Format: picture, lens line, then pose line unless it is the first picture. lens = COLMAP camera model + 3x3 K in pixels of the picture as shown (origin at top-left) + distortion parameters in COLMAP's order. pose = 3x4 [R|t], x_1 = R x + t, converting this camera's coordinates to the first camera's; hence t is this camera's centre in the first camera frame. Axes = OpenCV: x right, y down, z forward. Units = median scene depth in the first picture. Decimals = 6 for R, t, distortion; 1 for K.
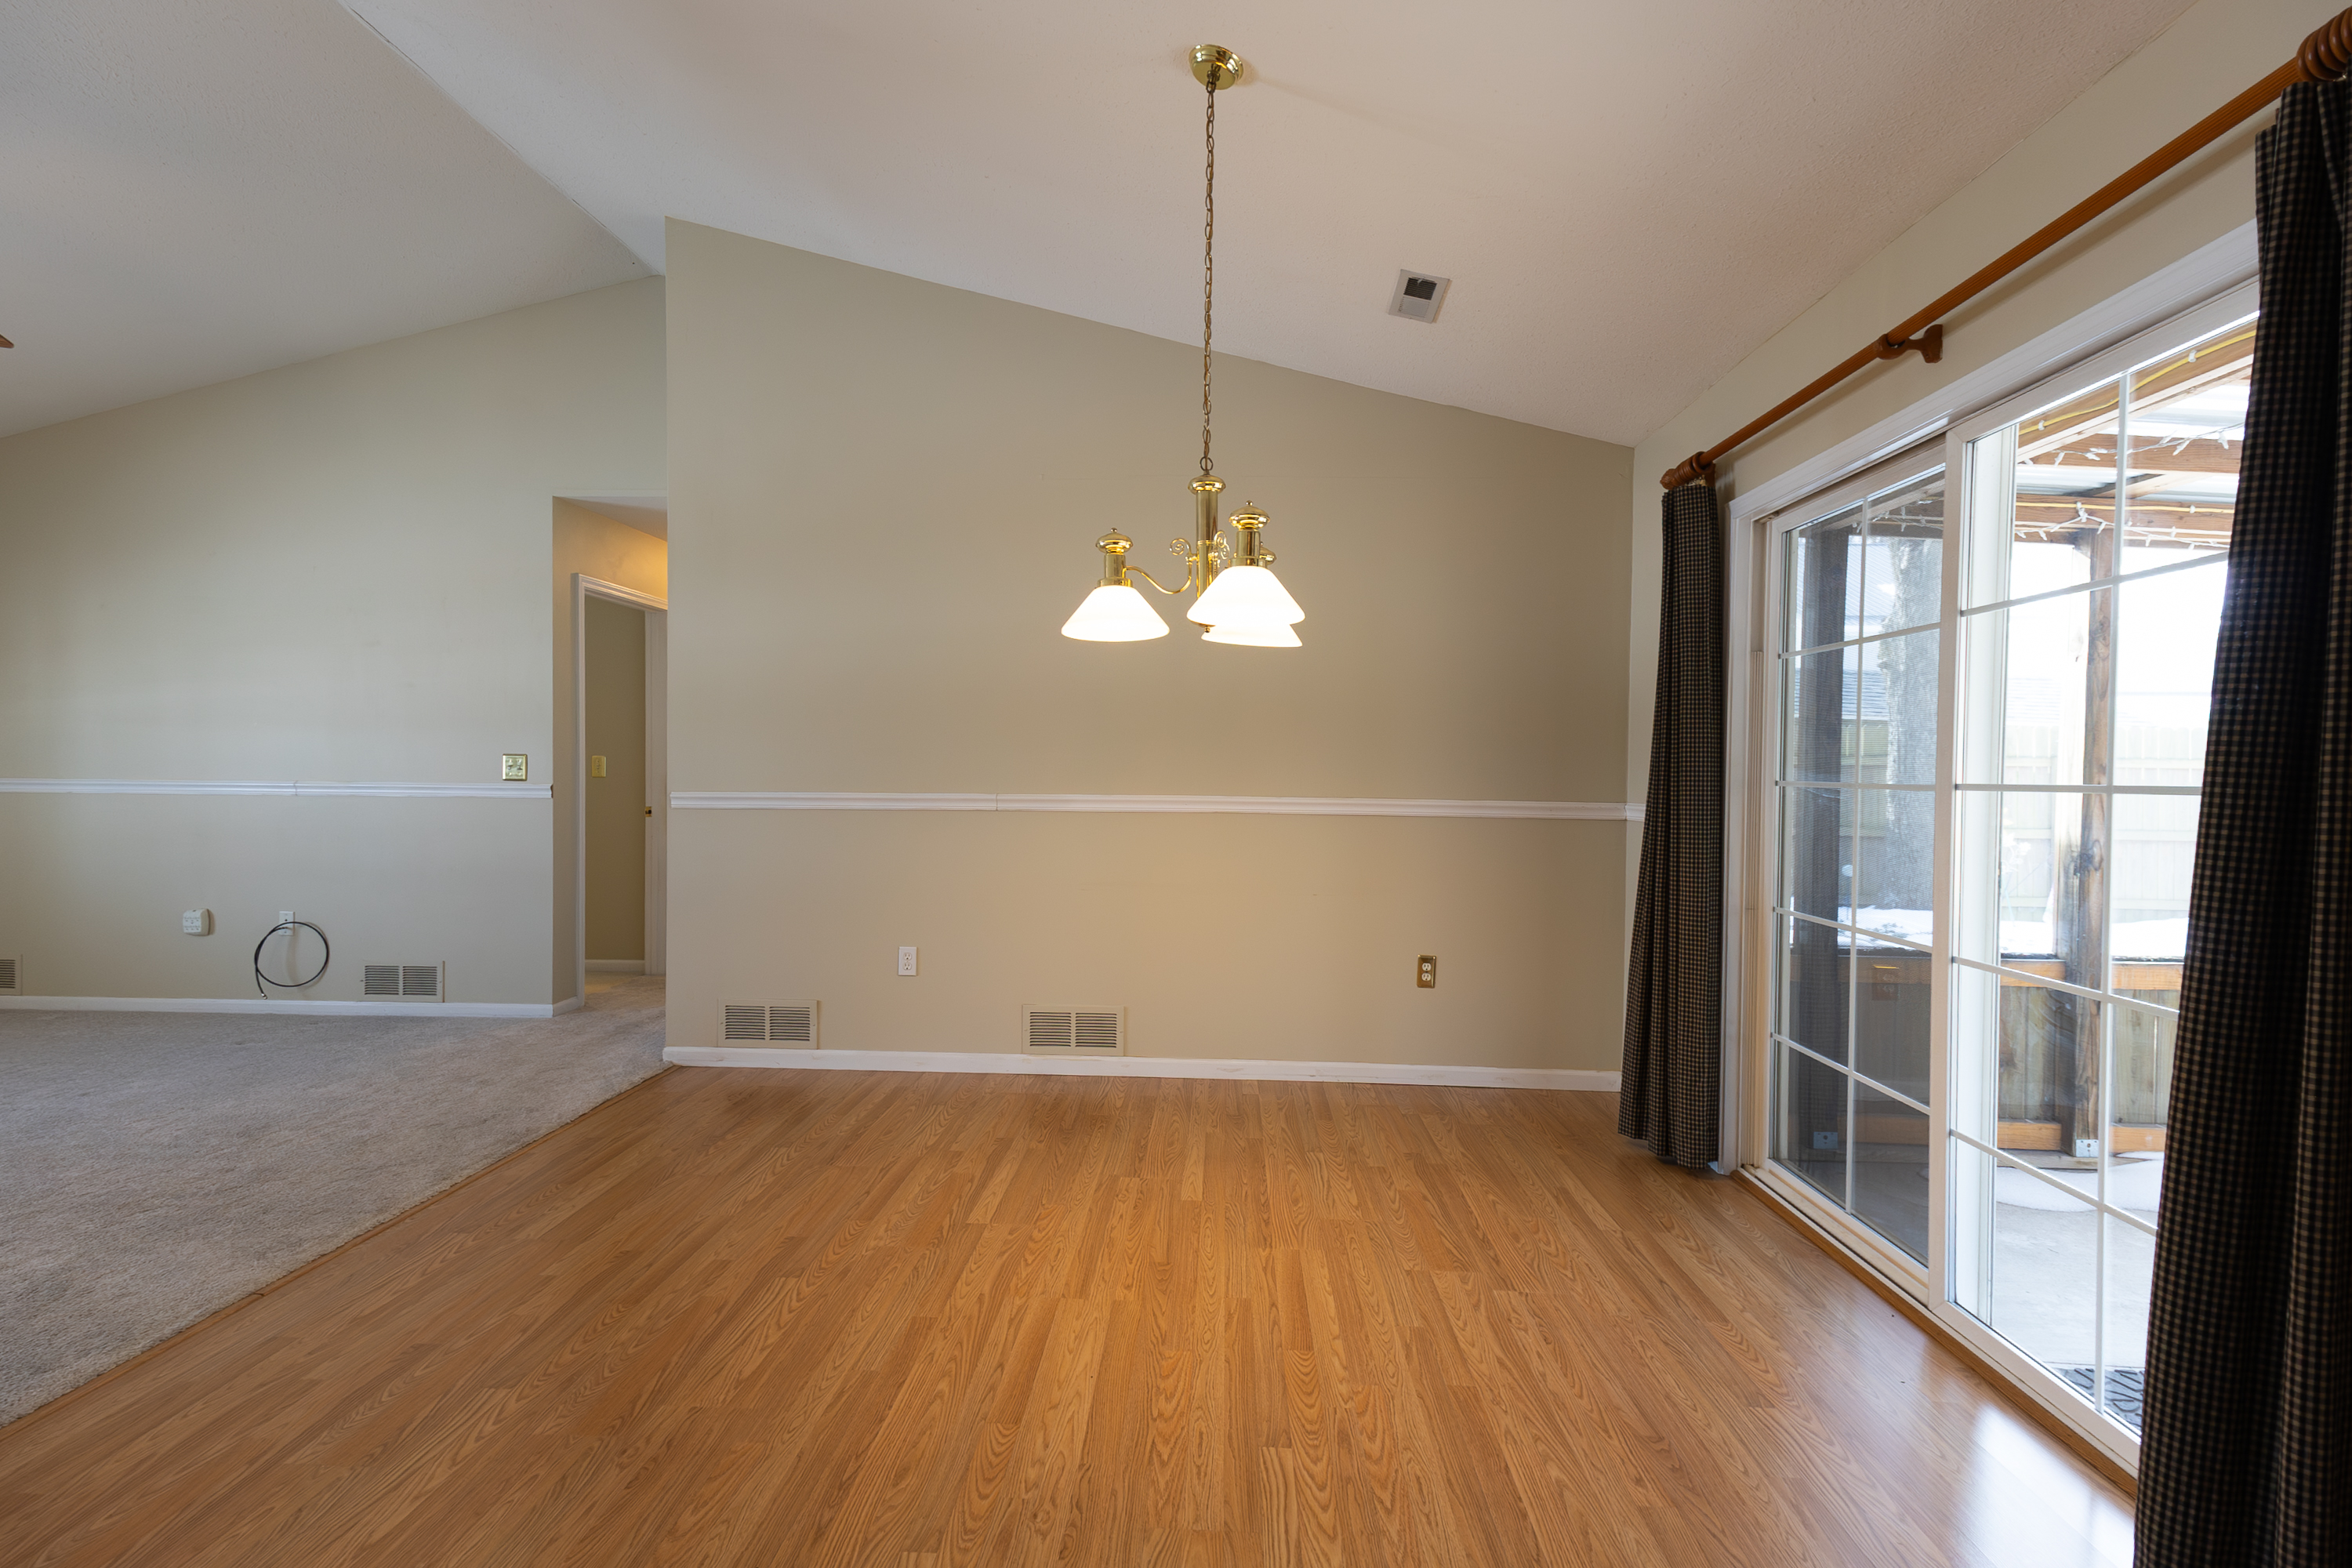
lens RADIAL K [[1113.5, 0, 1226.7], [0, 1113.5, 803.8], [0, 0, 1]] dist [0.008816, -0.000314]
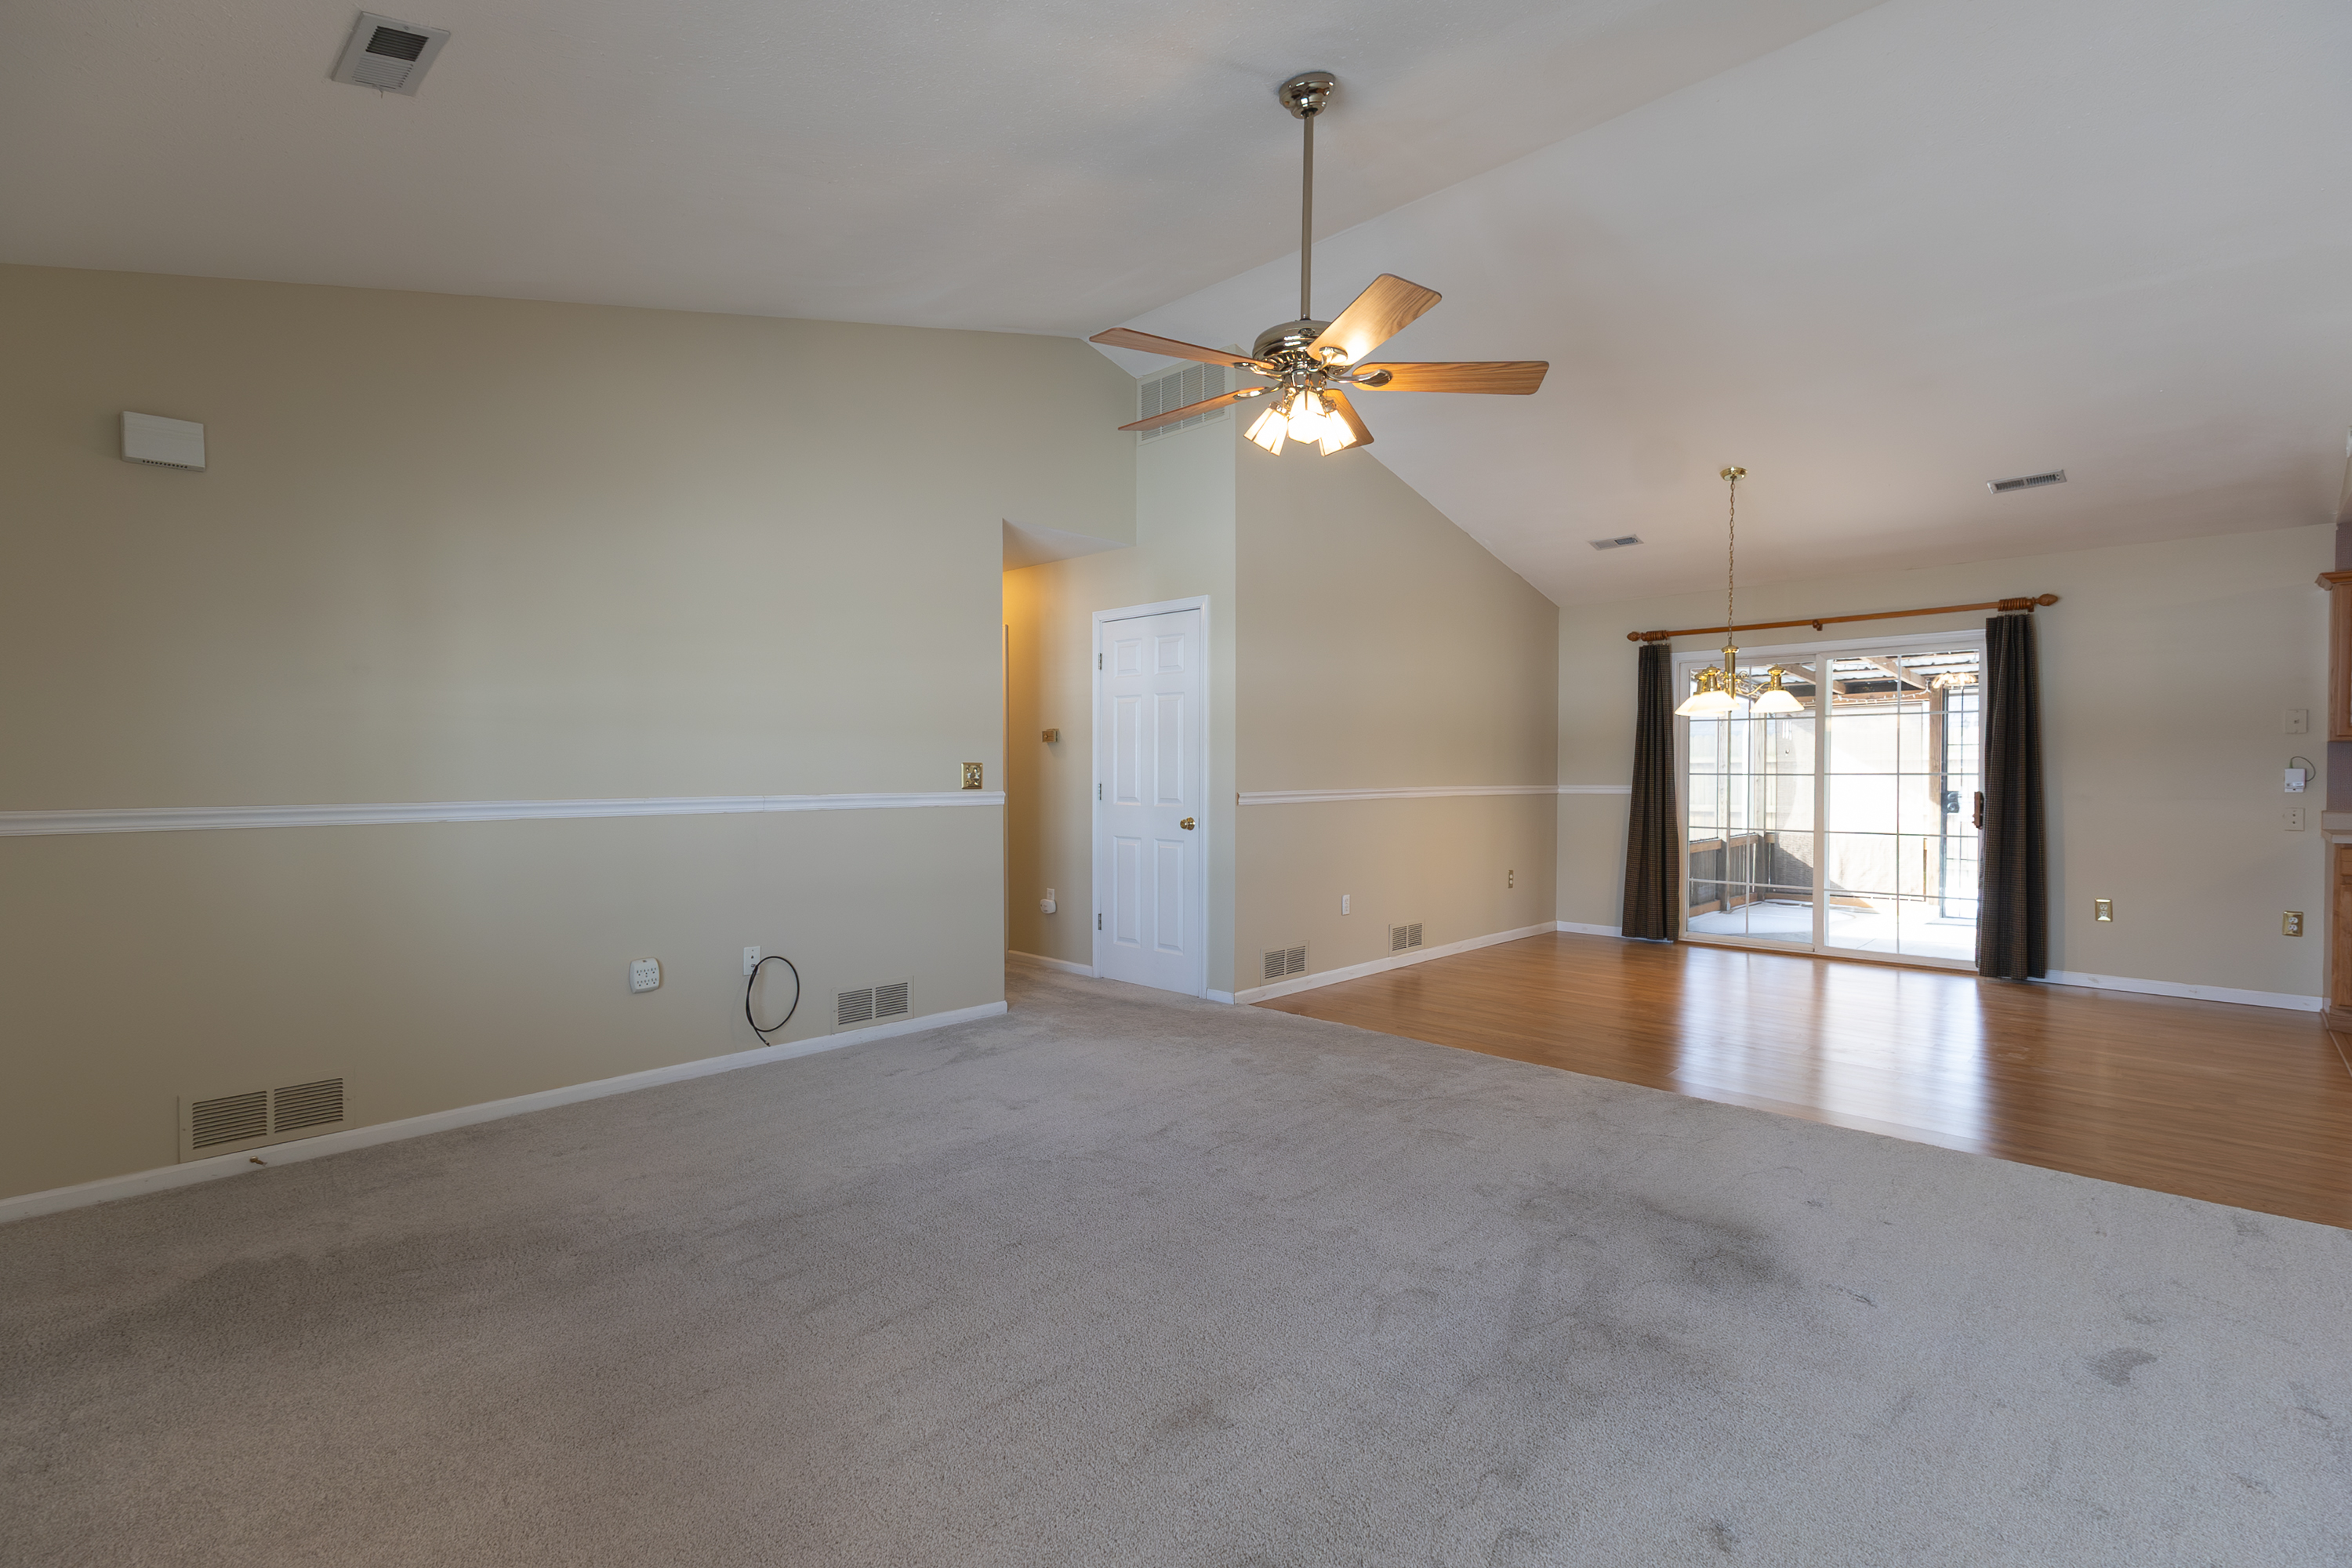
lens RADIAL K [[1073.0, 0, 1182.7], [0, 1073.0, 784.8], [0, 0, 1]] dist [0.014189, 0.000073]
pose [[0.650365, -0.021754, 0.759310, -1.489565], [0.027438, 0.999610, 0.005138, -0.028629], [-0.759126, 0.017492, 0.650708, 0.246655]]
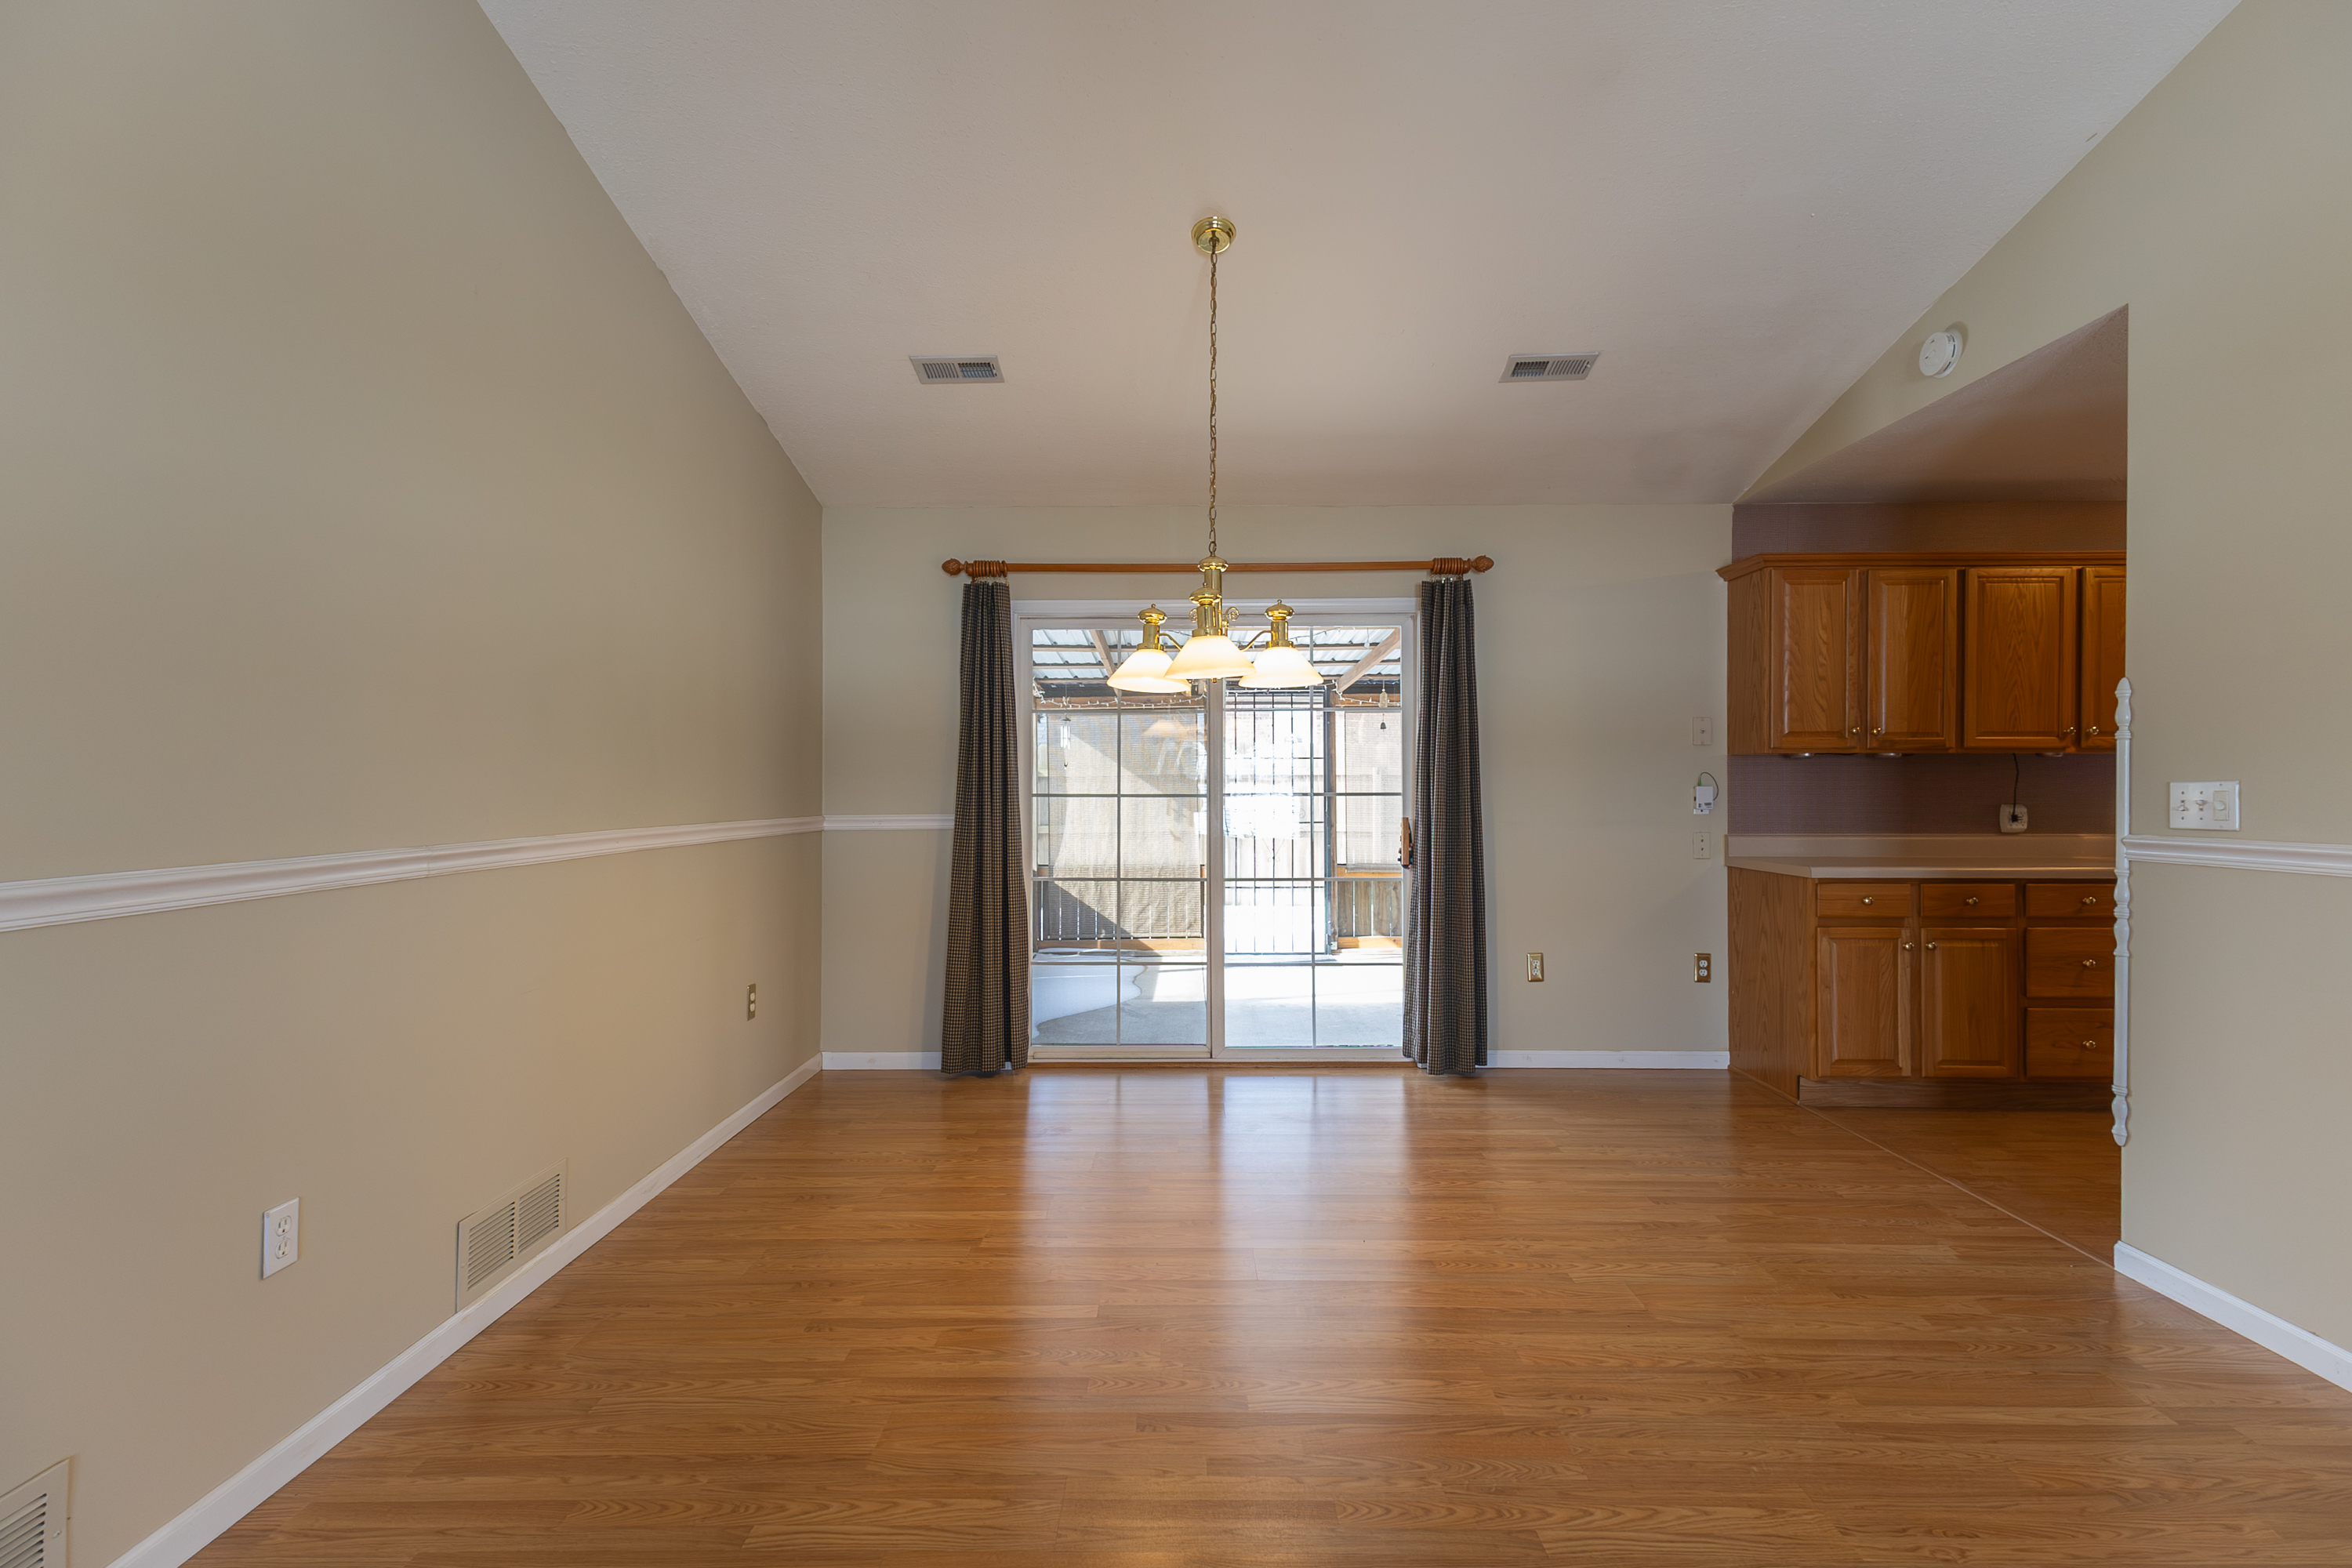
lens RADIAL K [[1073.0, 0, 1182.7], [0, 1073.0, 784.8], [0, 0, 1]] dist [0.014189, 0.000073]
pose [[-0.042764, -0.011631, 0.999017, -0.734364], [0.027886, 0.999529, 0.012830, -0.034861], [-0.998696, 0.028408, -0.042420, 0.653085]]
